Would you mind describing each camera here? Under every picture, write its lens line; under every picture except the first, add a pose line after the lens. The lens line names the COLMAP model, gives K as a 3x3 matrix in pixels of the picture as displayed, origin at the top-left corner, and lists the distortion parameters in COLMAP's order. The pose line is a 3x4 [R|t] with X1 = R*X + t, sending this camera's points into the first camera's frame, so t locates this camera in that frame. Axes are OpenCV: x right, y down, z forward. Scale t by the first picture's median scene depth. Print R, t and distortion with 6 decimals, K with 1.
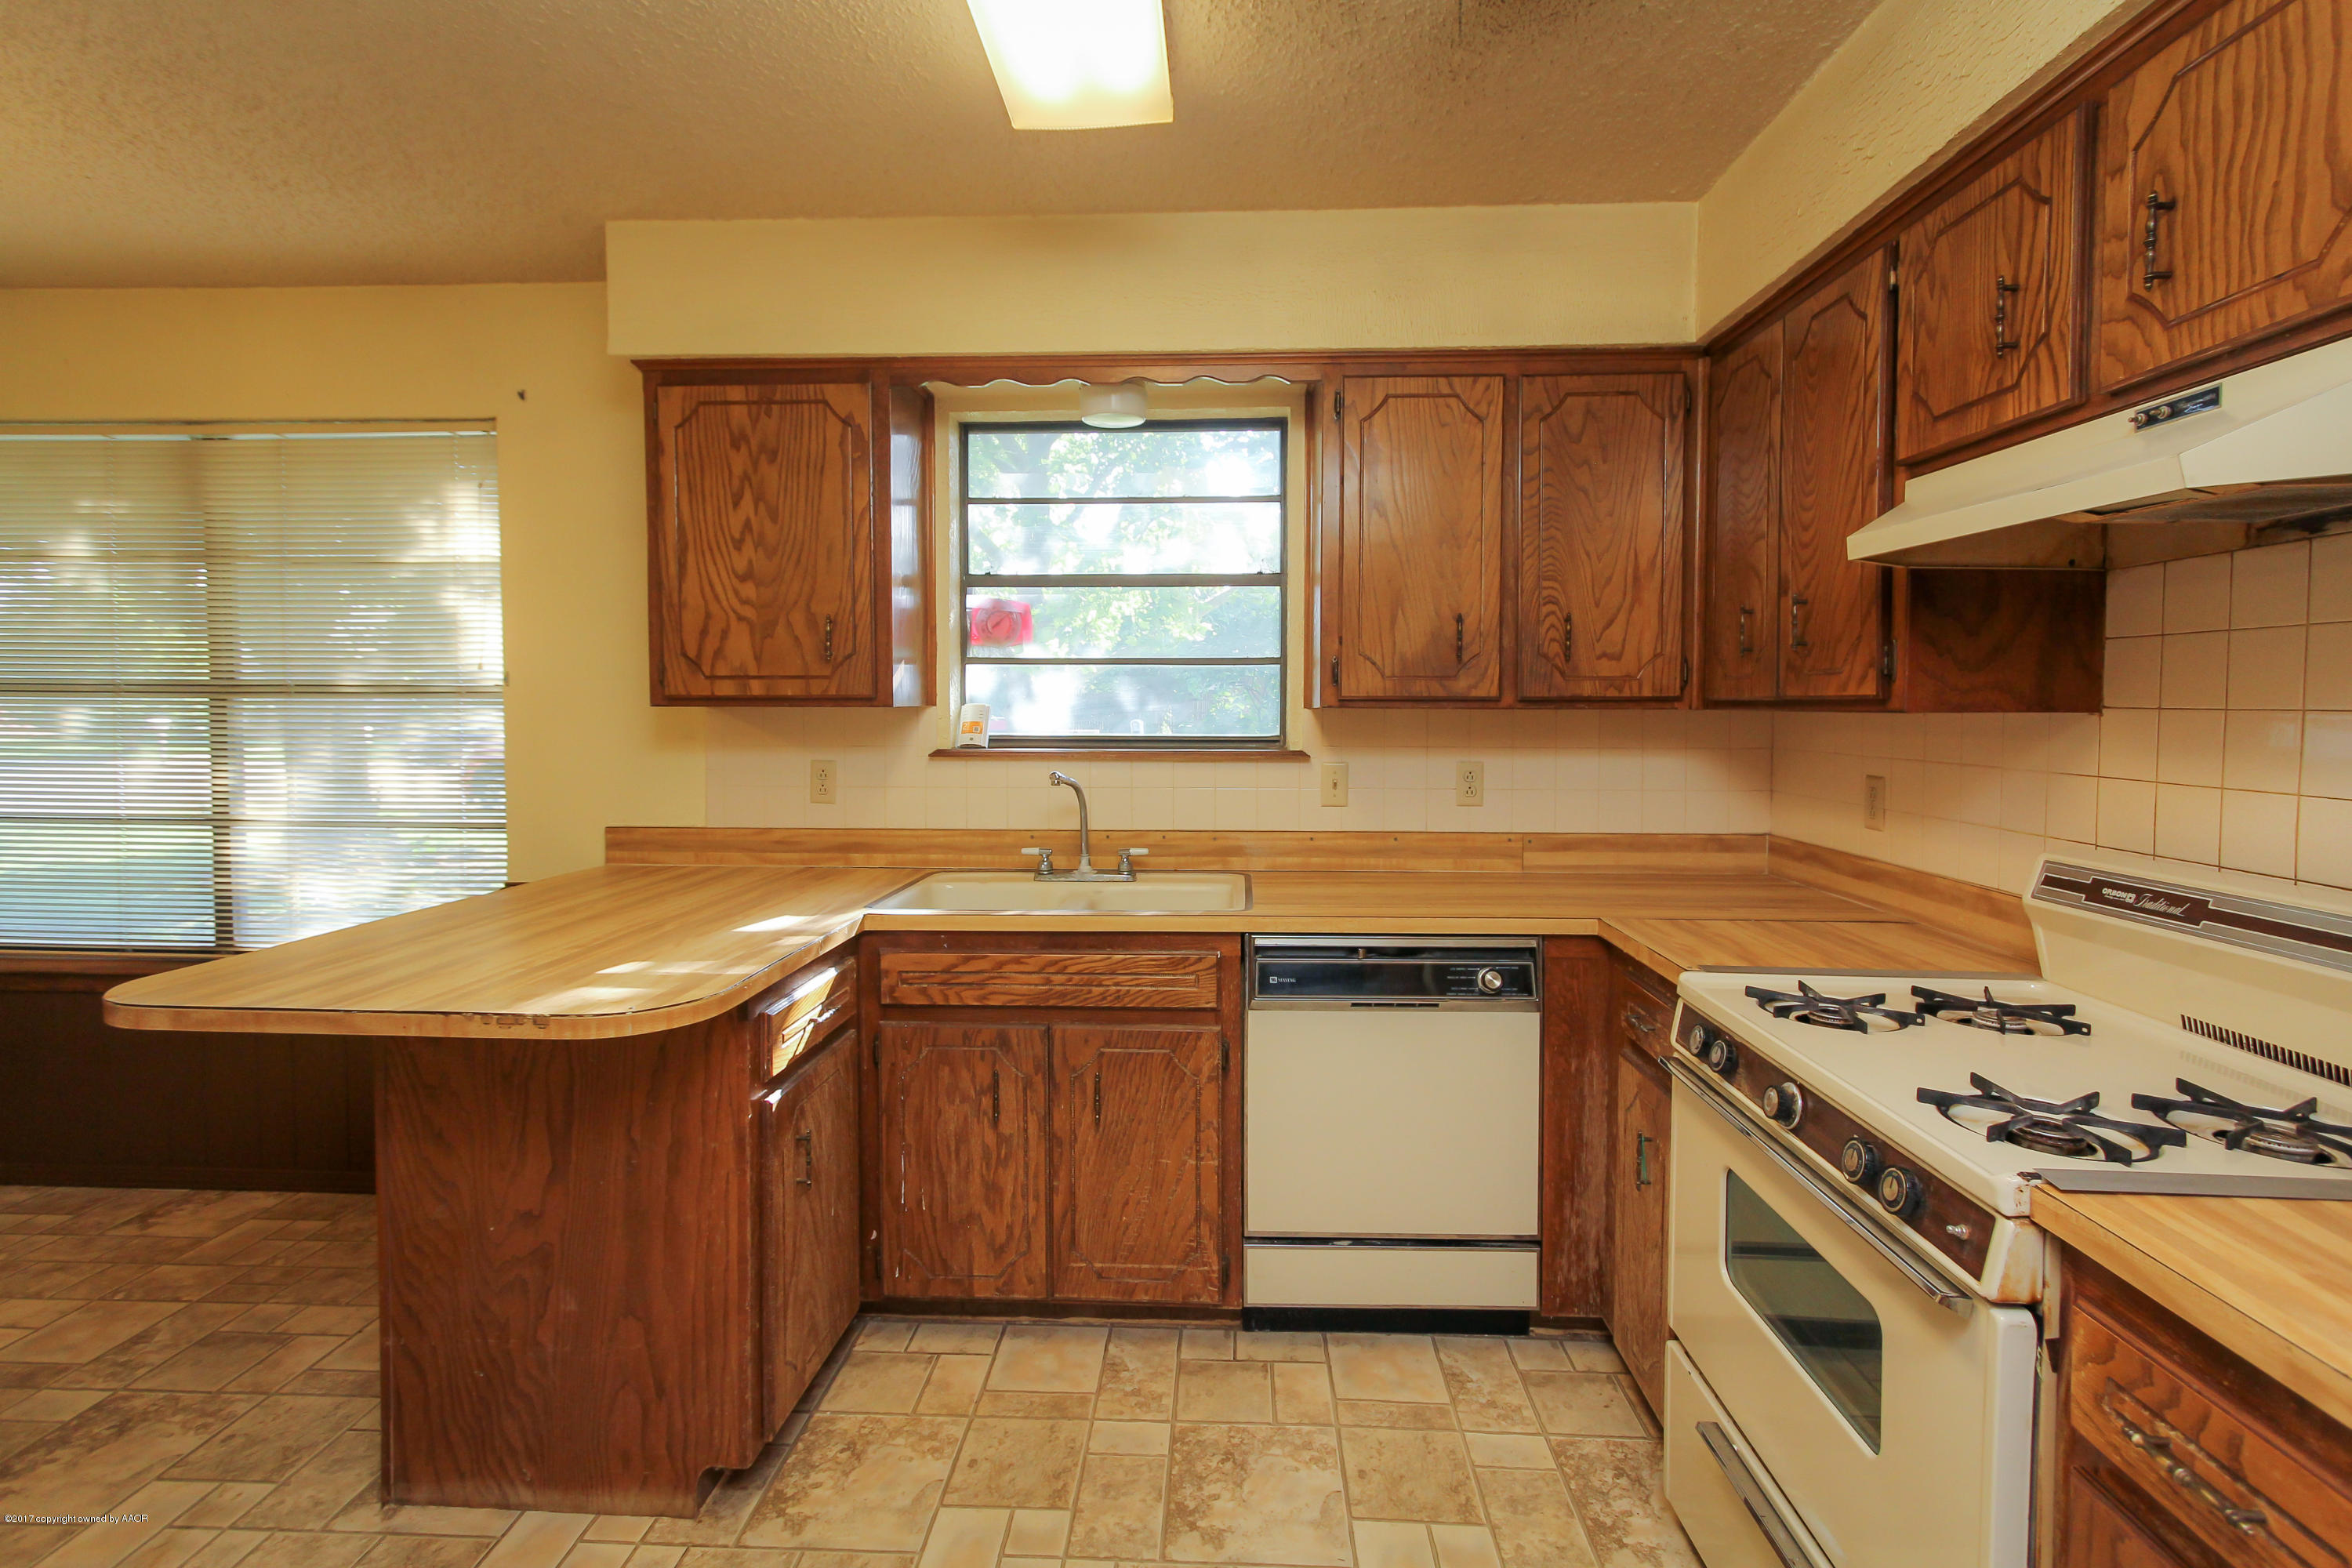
lens RADIAL K [[1093.6, 0, 1189.1], [0, 1093.6, 739.4], [0, 0, 1]] dist [-0.000193, 0.002317]
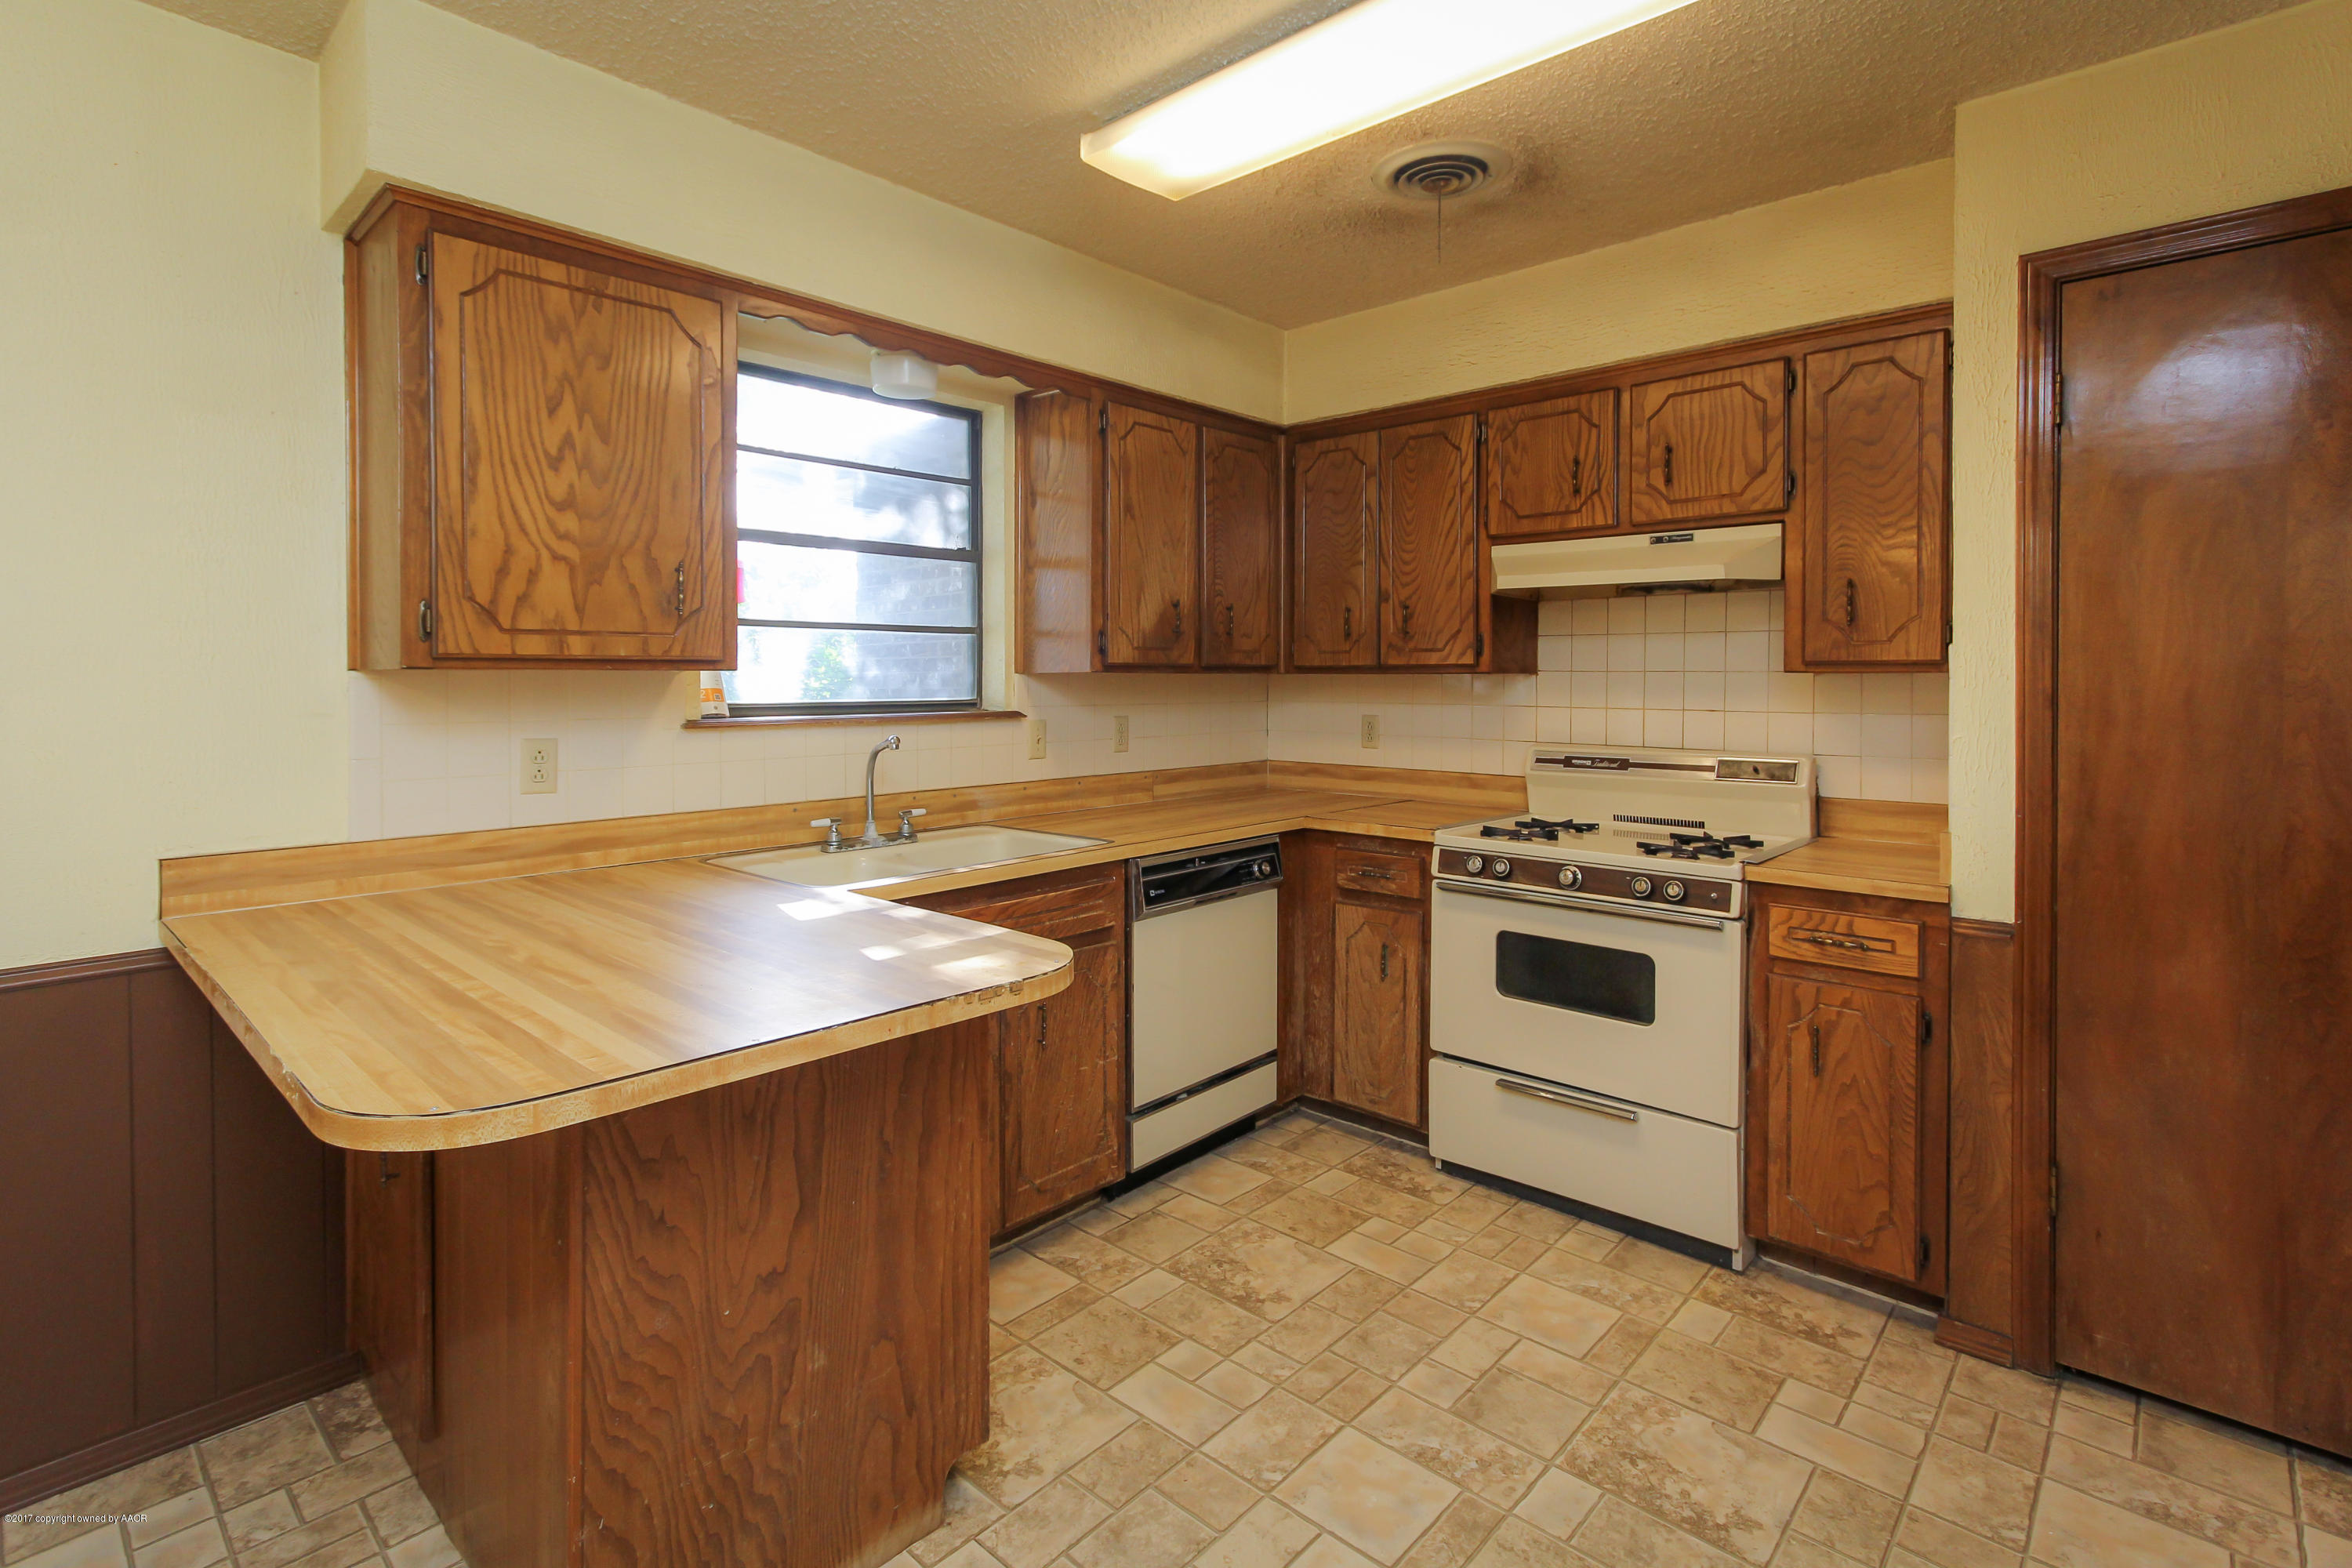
lens RADIAL K [[1118.4, 0, 1184.2], [0, 1118.4, 690.5], [0, 0, 1]] dist [-0.000018, 0.001451]
pose [[0.637404, -0.010391, 0.770460, -0.749825], [0.026748, 0.999605, -0.008648, 0.004024], [-0.770065, 0.026121, 0.637430, 0.145353]]
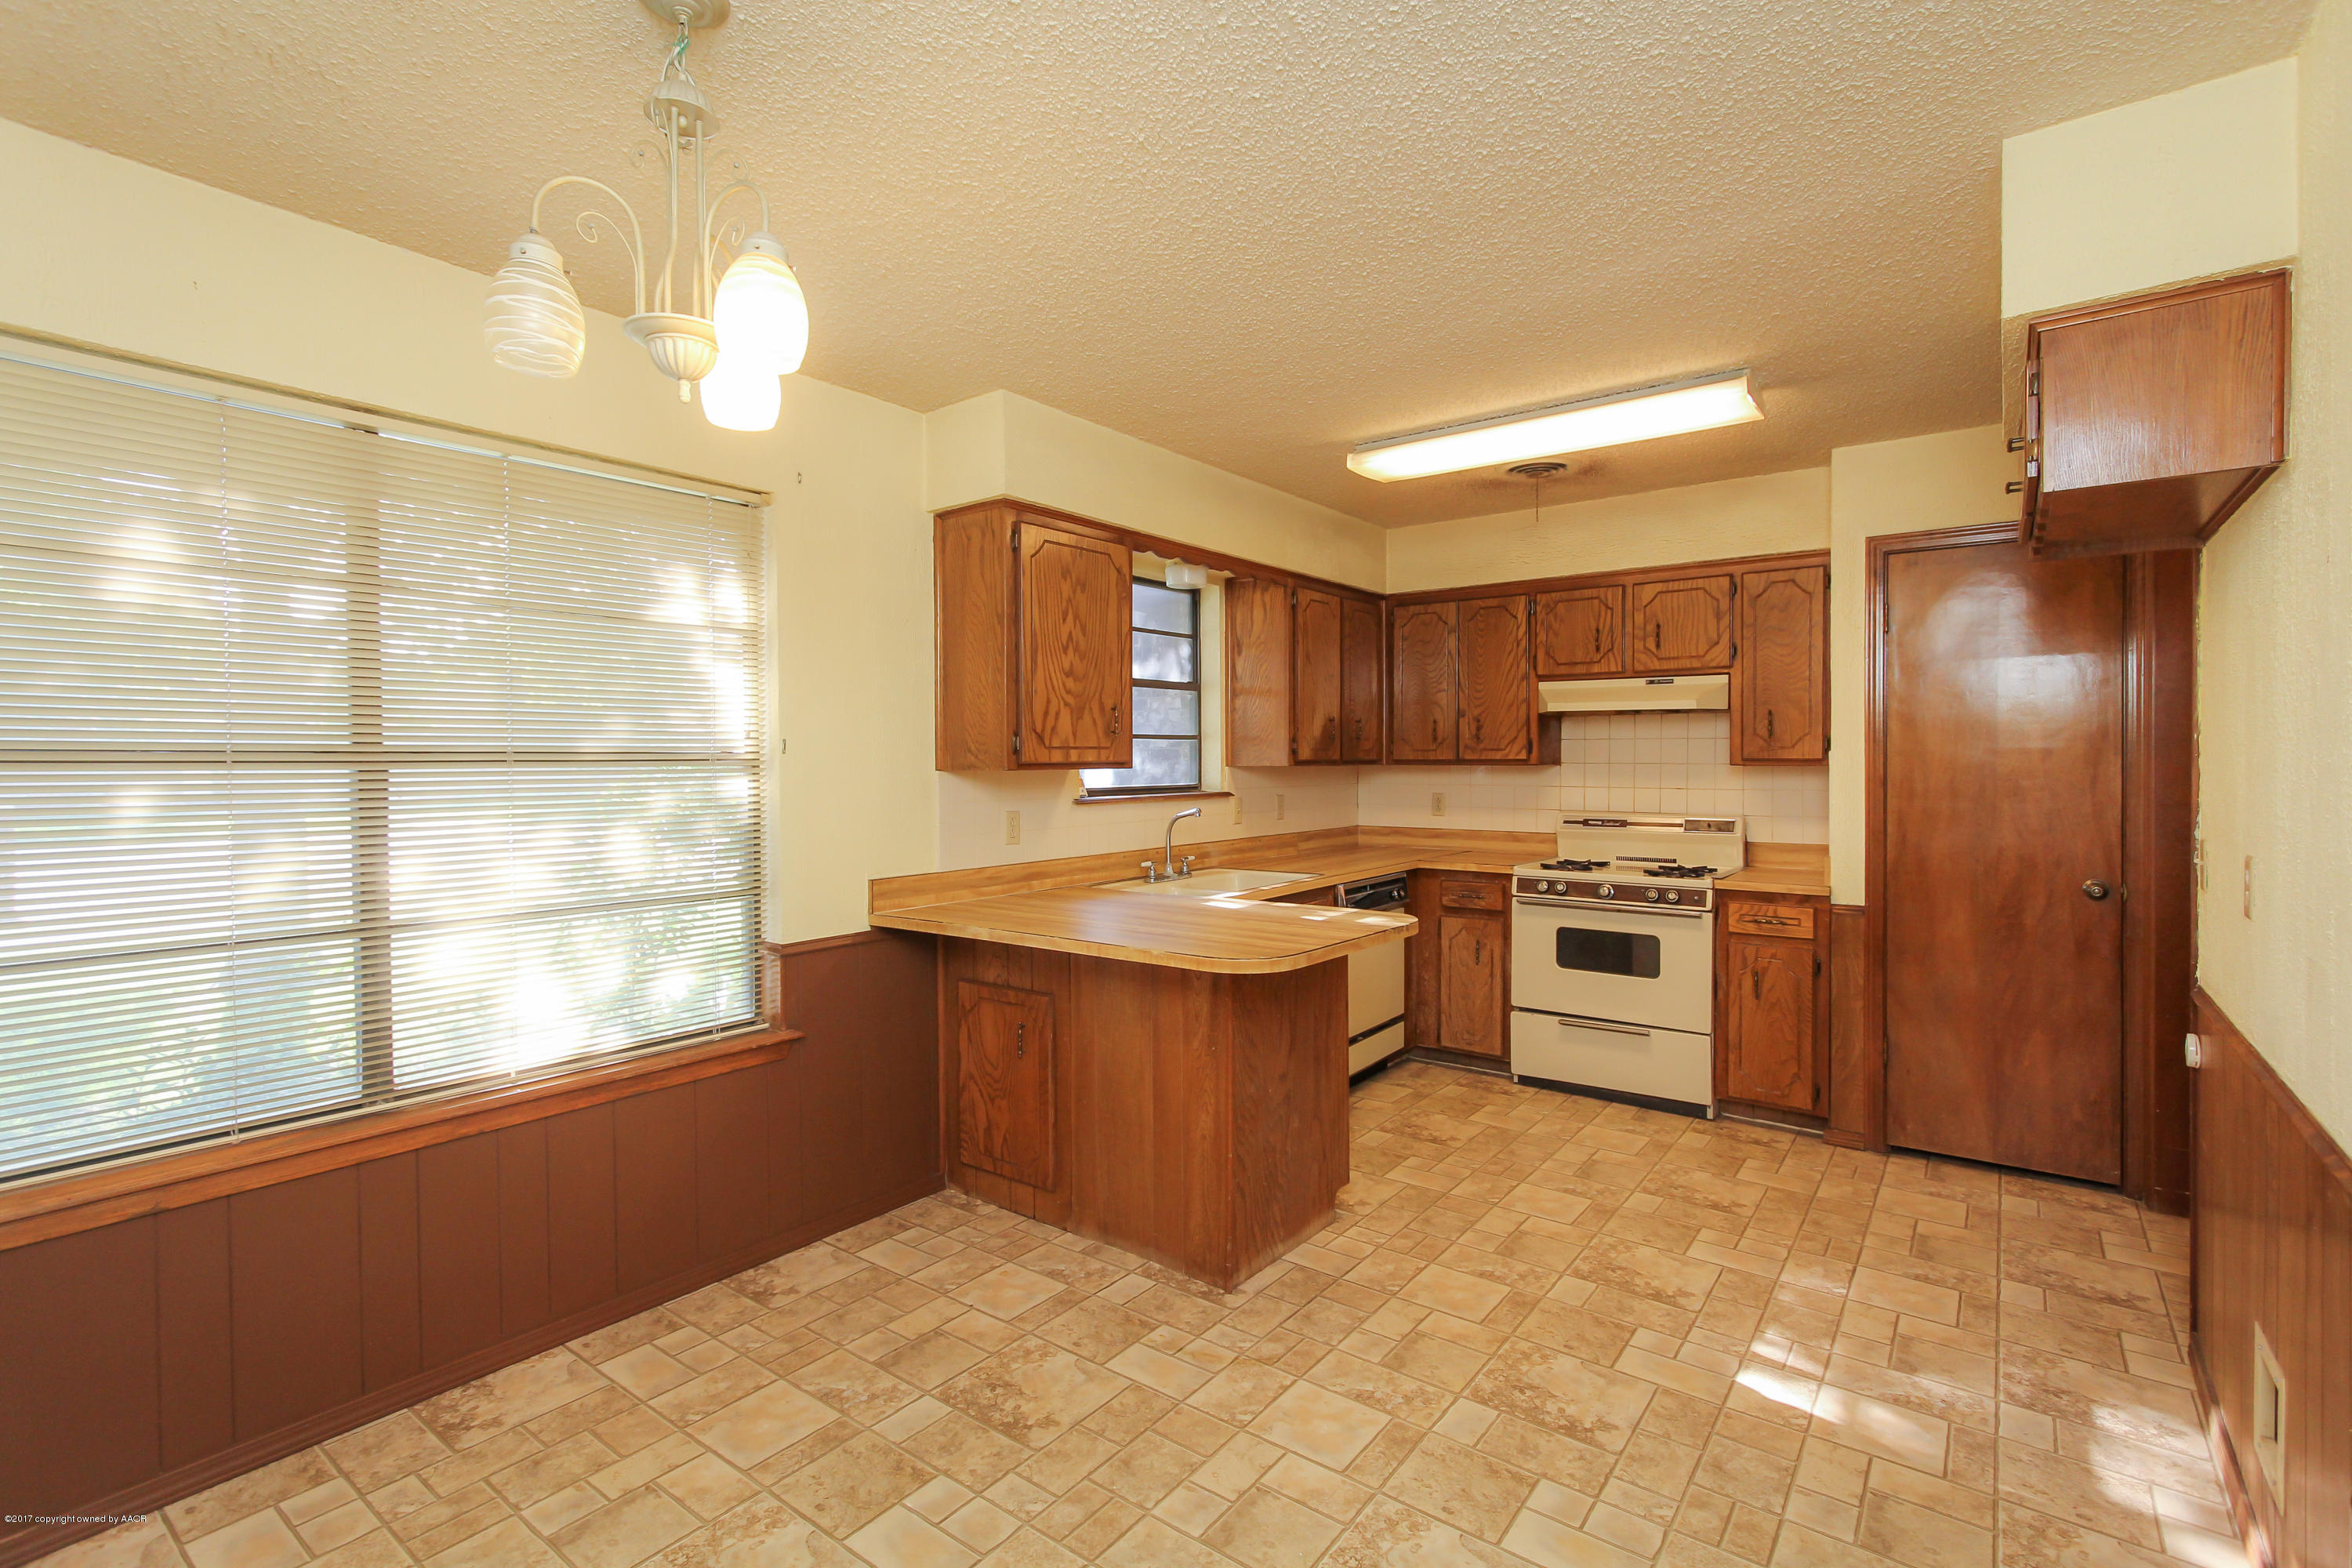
lens RADIAL K [[1076.5, 0, 1184.2], [0, 1076.5, 772.9], [0, 0, 1]] dist [-0.000843, 0.001647]
pose [[0.568914, -0.015488, 0.822251, -1.434638], [0.032025, 0.999482, -0.003331, -0.017056], [-0.821773, 0.028228, 0.569115, 0.127804]]
